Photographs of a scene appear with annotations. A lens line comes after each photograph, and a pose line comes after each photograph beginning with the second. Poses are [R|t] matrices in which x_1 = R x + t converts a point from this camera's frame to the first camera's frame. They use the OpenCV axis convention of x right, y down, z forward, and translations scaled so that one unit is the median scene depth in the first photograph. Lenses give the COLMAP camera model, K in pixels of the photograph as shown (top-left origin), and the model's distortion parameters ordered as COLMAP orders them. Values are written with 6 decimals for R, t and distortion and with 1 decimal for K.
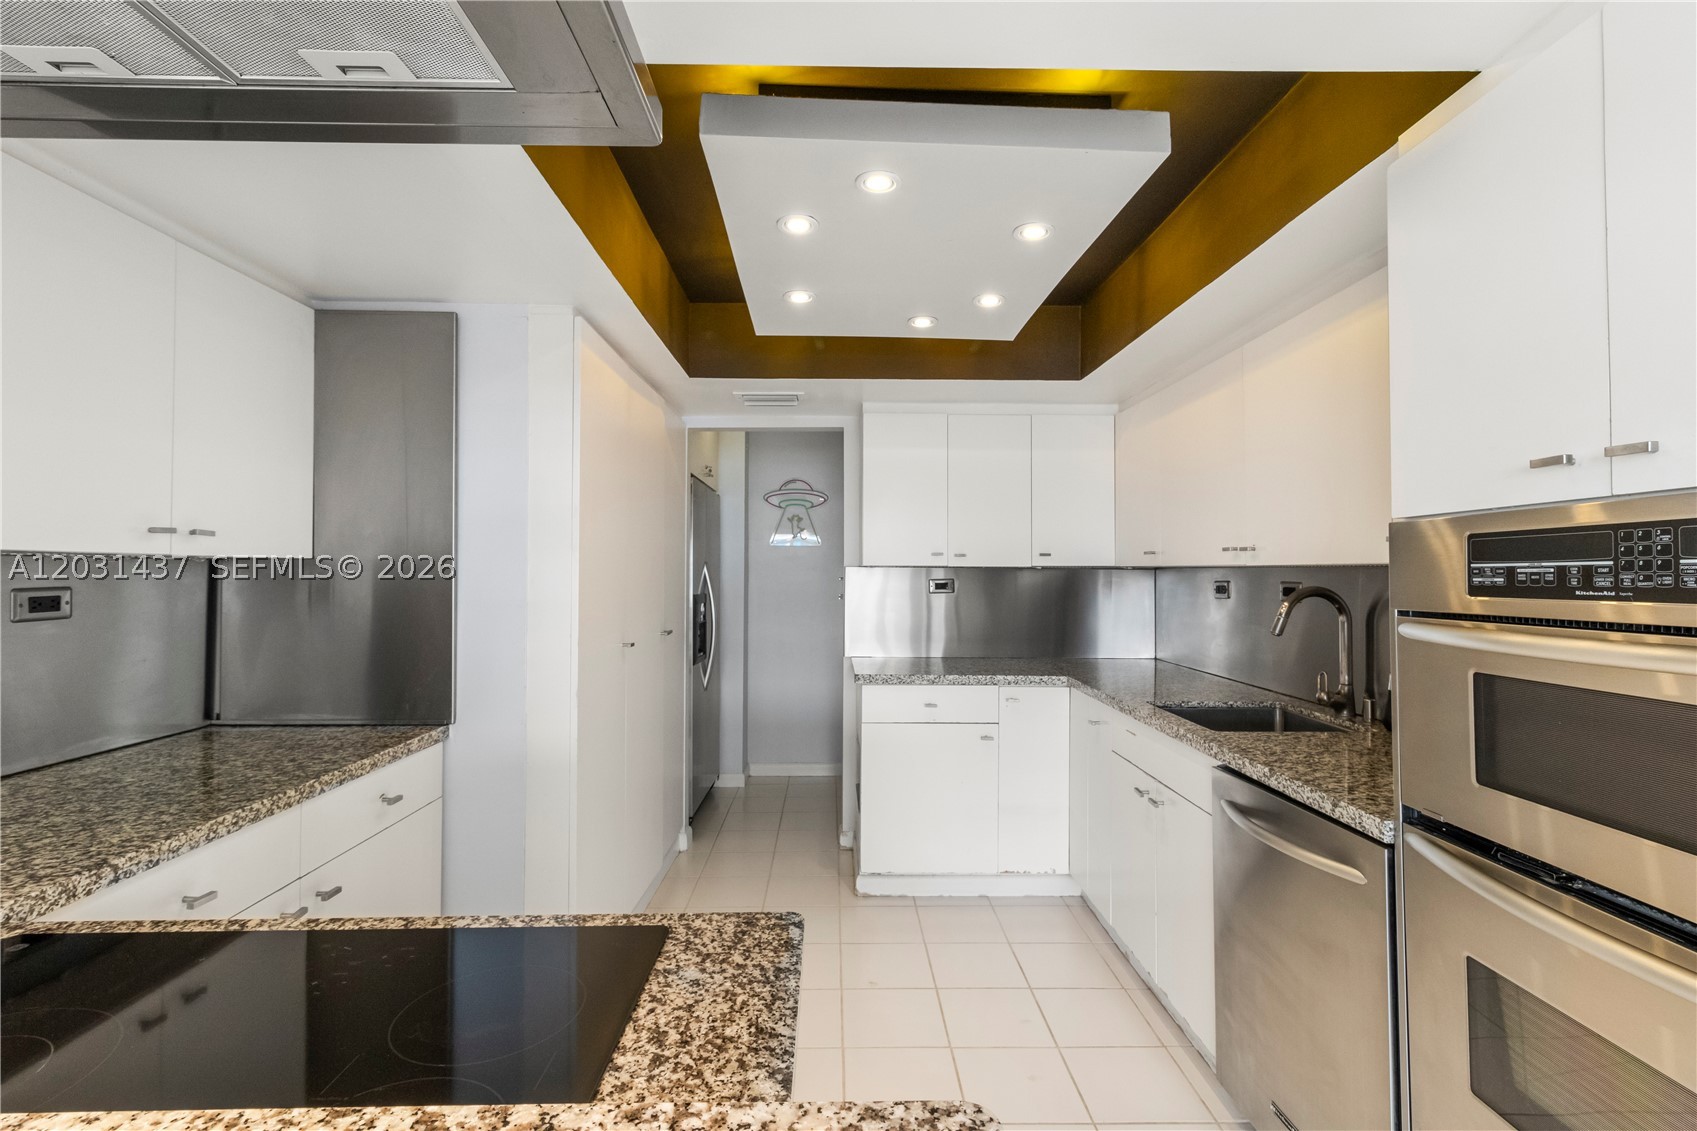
lens RADIAL K [[782.9, 0, 855.5], [0, 782.9, 558.3], [0, 0, 1]] dist [0.001225, 0.000557]
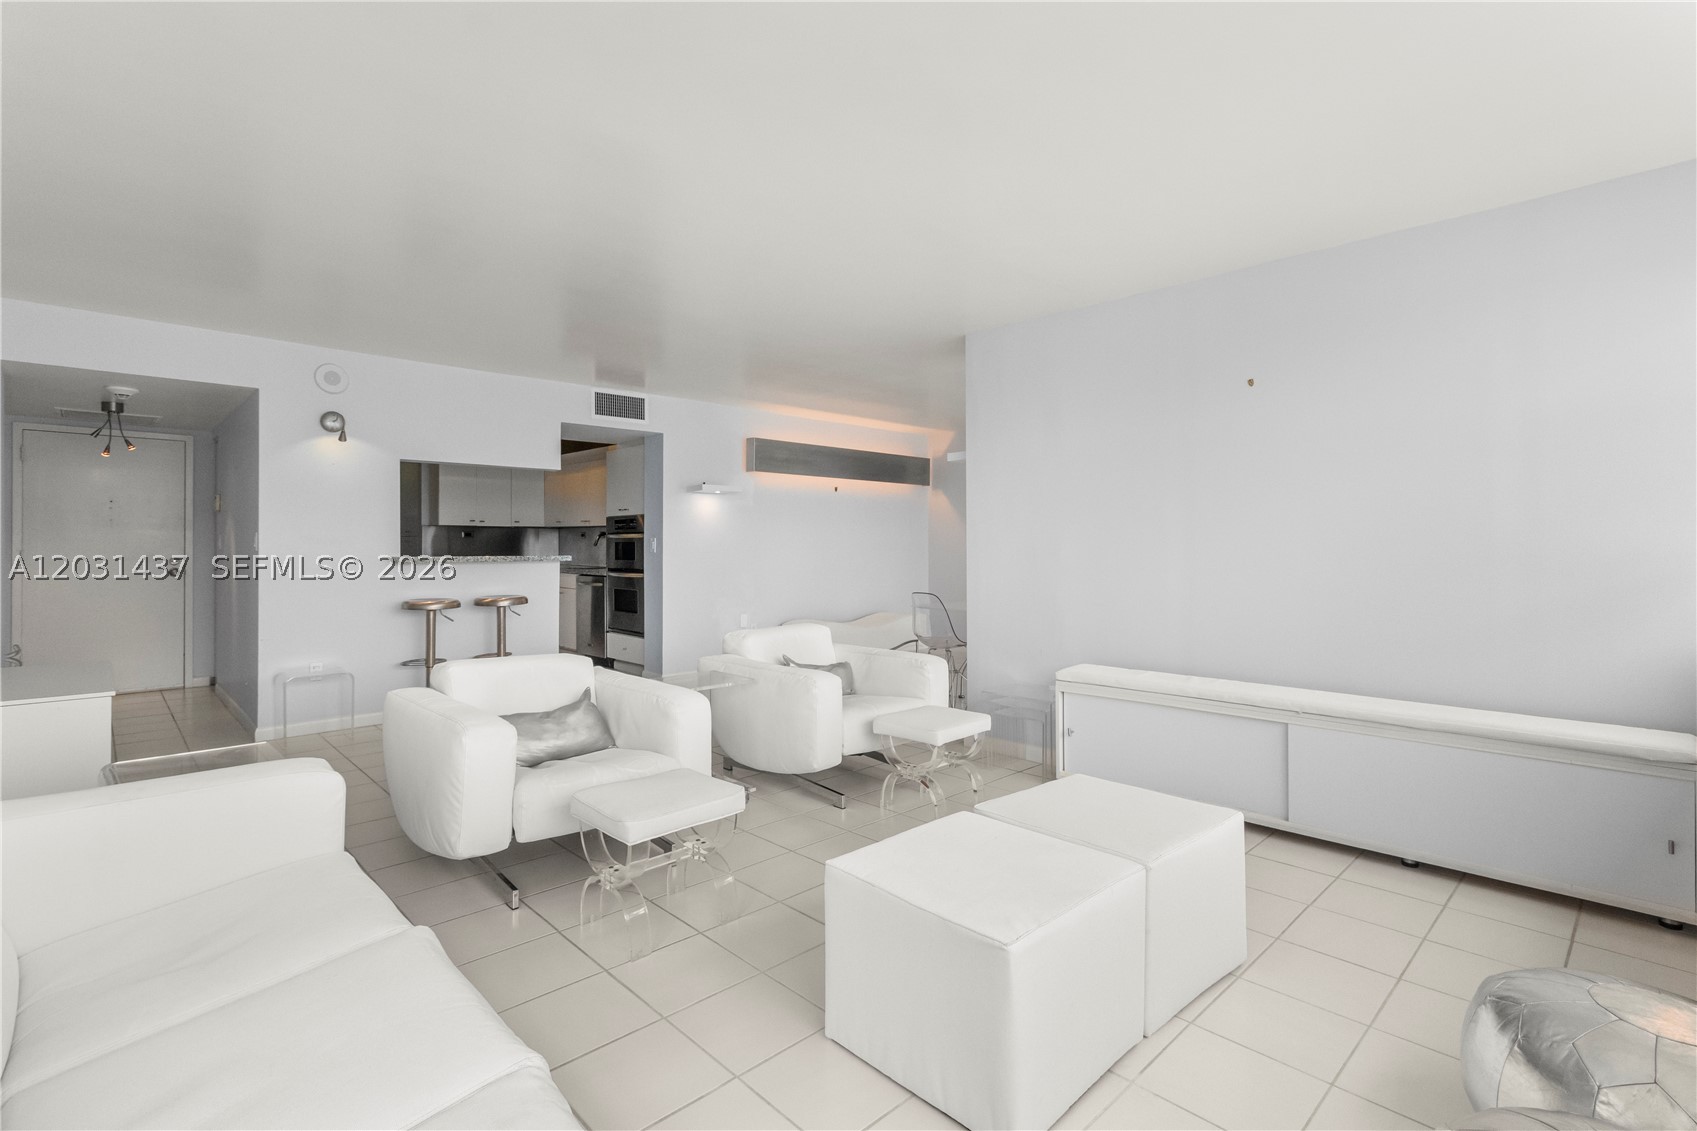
lens RADIAL K [[795.1, 0, 843.4], [0, 795.1, 561.1], [0, 0, 1]] dist [0.017692, -0.000058]
pose [[0.744114, -0.014993, 0.667884, -0.736092], [-0.013790, 0.999190, 0.037793, 0.012317], [-0.667910, -0.037332, 0.743305, -1.712545]]
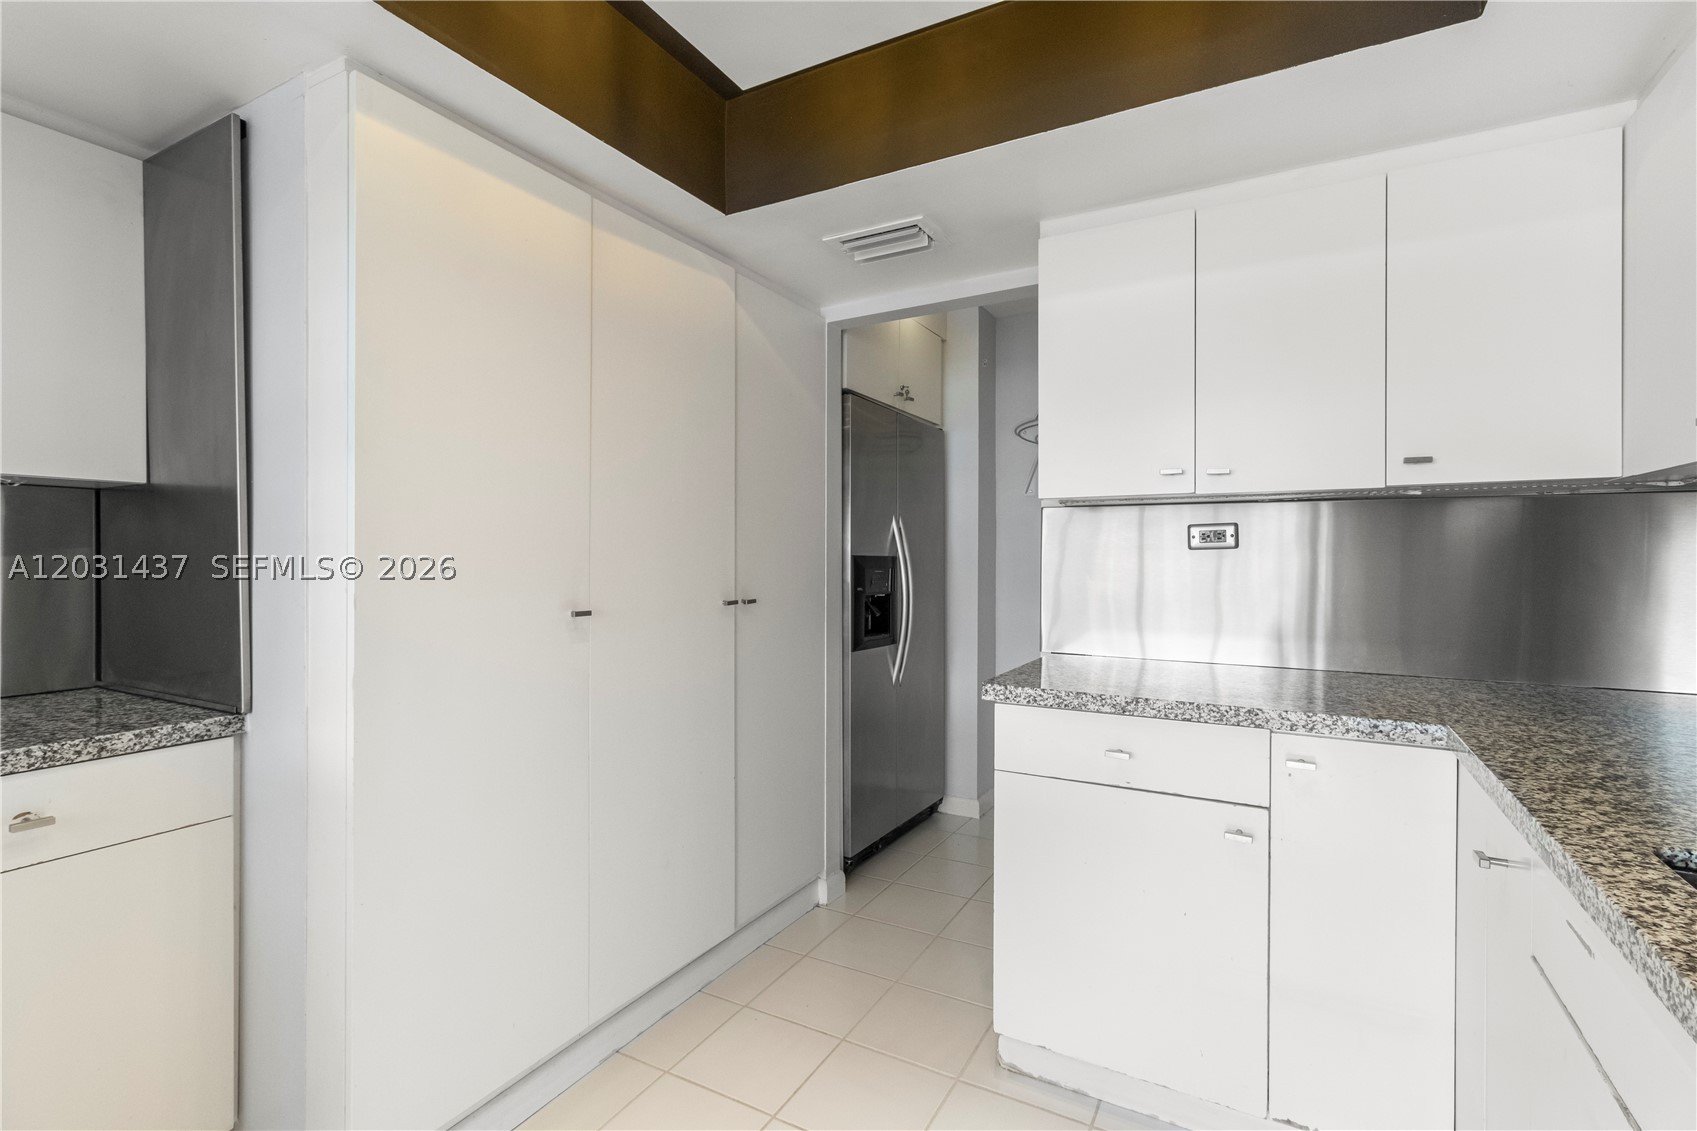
lens RADIAL K [[795.1, 0, 843.4], [0, 795.1, 561.1], [0, 0, 1]] dist [0.017692, -0.000058]
pose [[0.859496, -0.000236, -0.511143, 0.192609], [0.012526, 0.999709, 0.020602, 0.042471], [0.510990, -0.024109, 0.859249, 0.413260]]
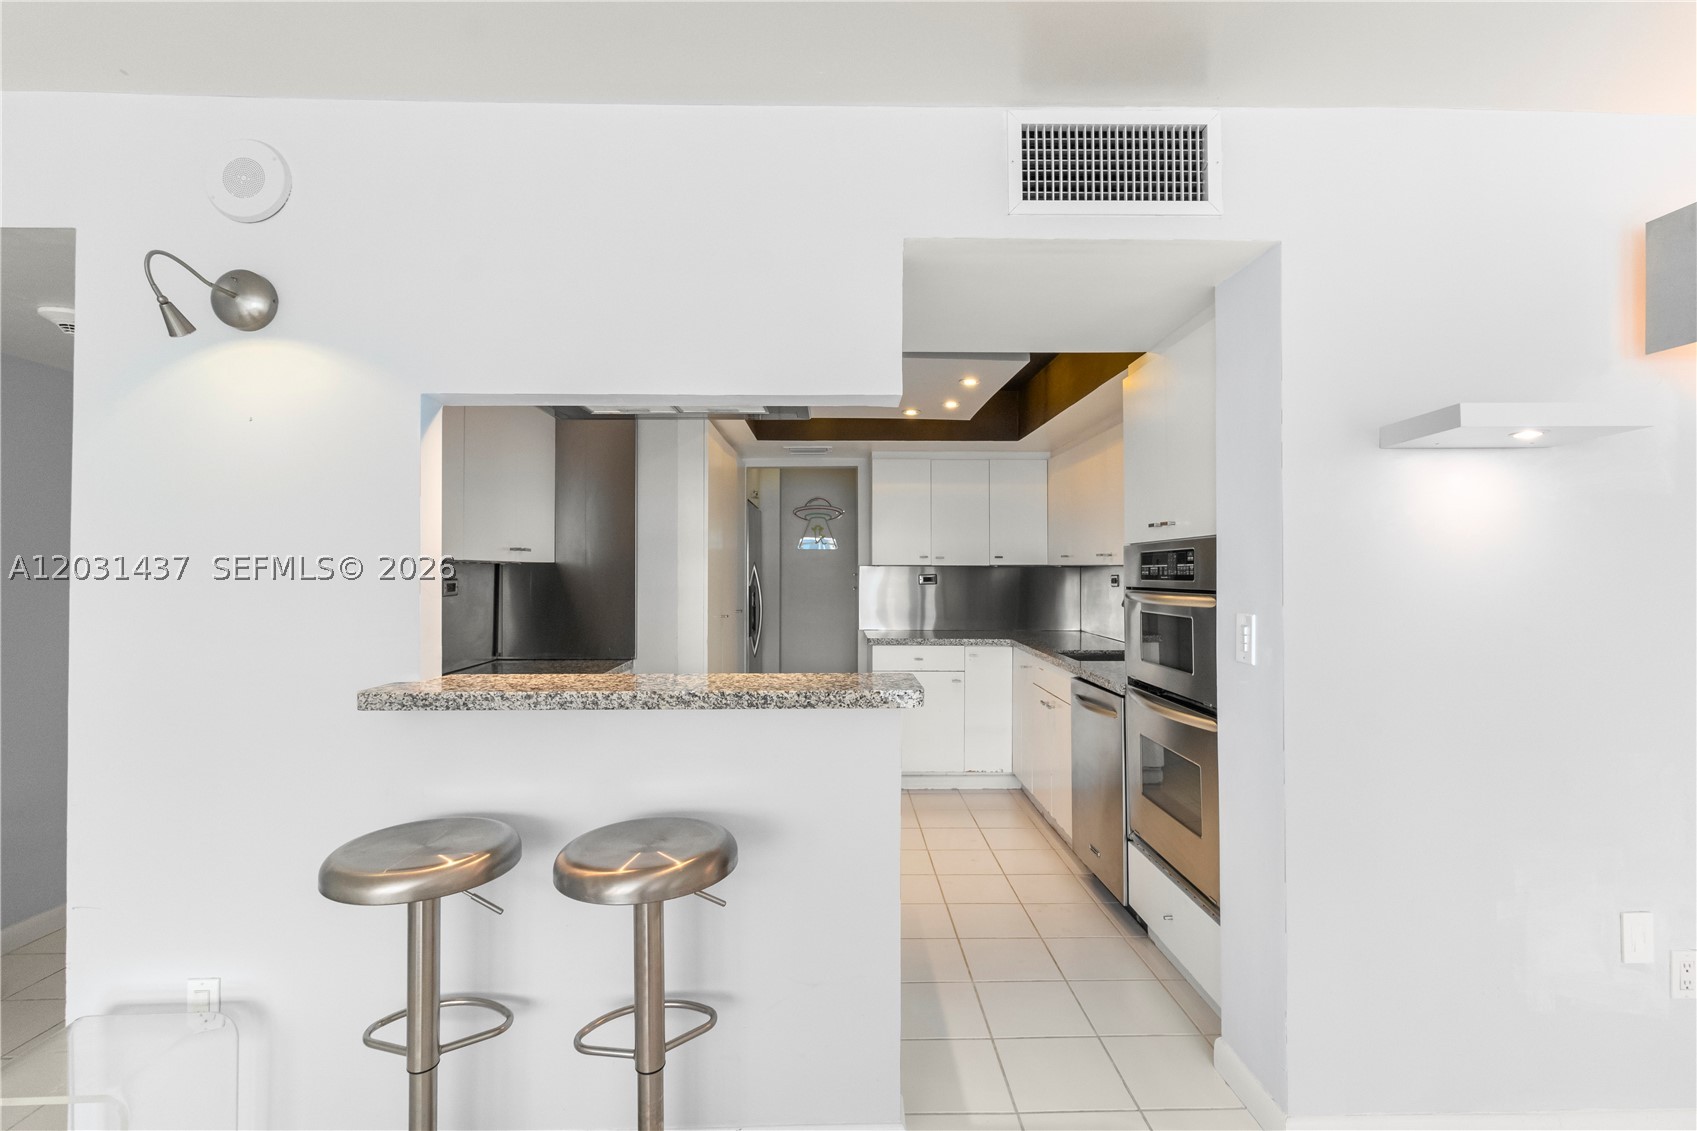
lens RADIAL K [[782.9, 0, 855.5], [0, 782.9, 558.3], [0, 0, 1]] dist [0.001225, 0.000557]
pose [[0.999996, -0.002157, -0.001790, -0.019063], [0.002162, 0.999994, 0.002675, -0.007080], [0.001784, -0.002678, 0.999995, -0.443183]]
